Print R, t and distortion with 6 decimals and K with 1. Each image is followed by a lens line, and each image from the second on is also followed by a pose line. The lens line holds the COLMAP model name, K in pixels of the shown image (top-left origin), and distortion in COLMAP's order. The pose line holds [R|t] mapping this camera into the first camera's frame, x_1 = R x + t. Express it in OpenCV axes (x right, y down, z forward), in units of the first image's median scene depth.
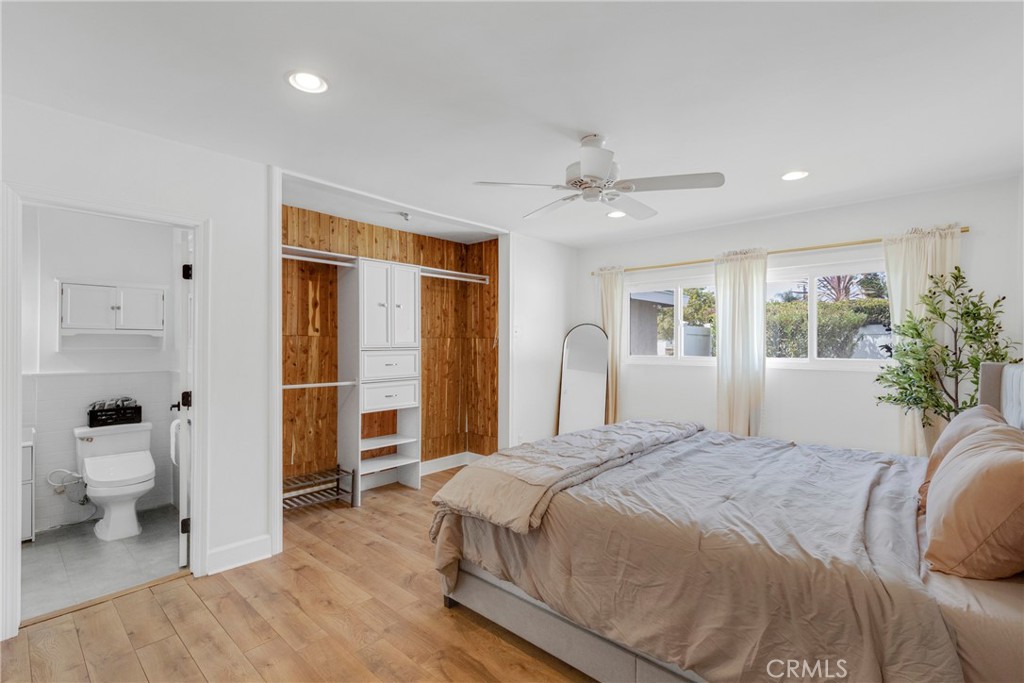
lens RADIAL K [[467.1, 0, 508.7], [0, 467.1, 344.3], [0, 0, 1]] dist [-0.002535, -0.000289]
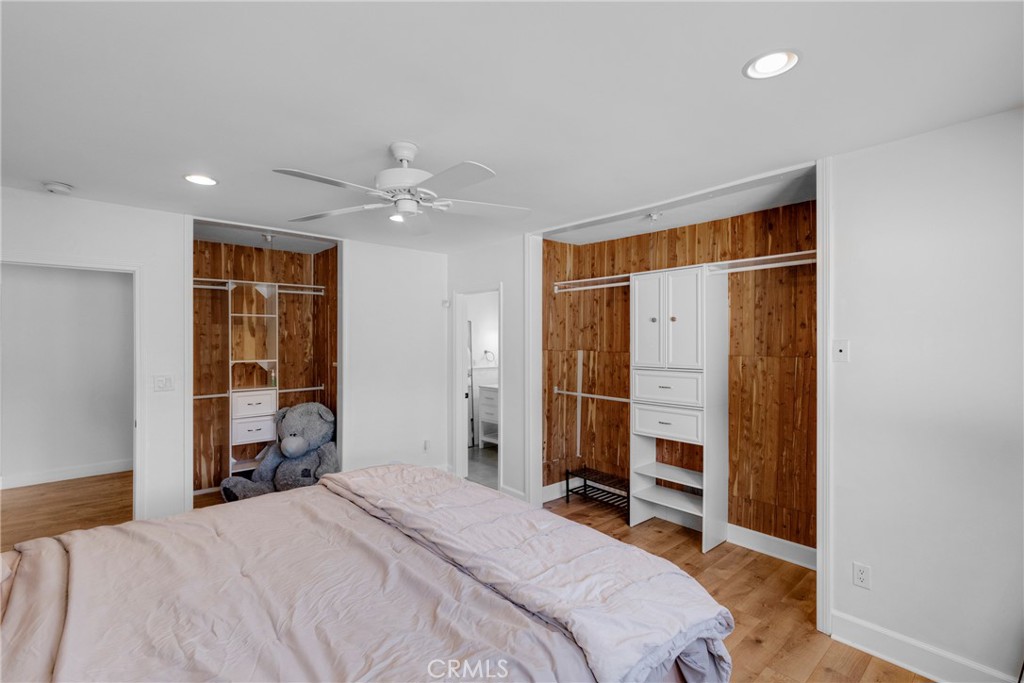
lens RADIAL K [[467.1, 0, 508.7], [0, 467.1, 344.3], [0, 0, 1]] dist [-0.002535, -0.000289]
pose [[-0.126886, 0.005651, -0.991901, 0.636629], [-0.001994, 0.999980, 0.005952, -0.040537], [0.991915, 0.002733, -0.126873, 0.803822]]
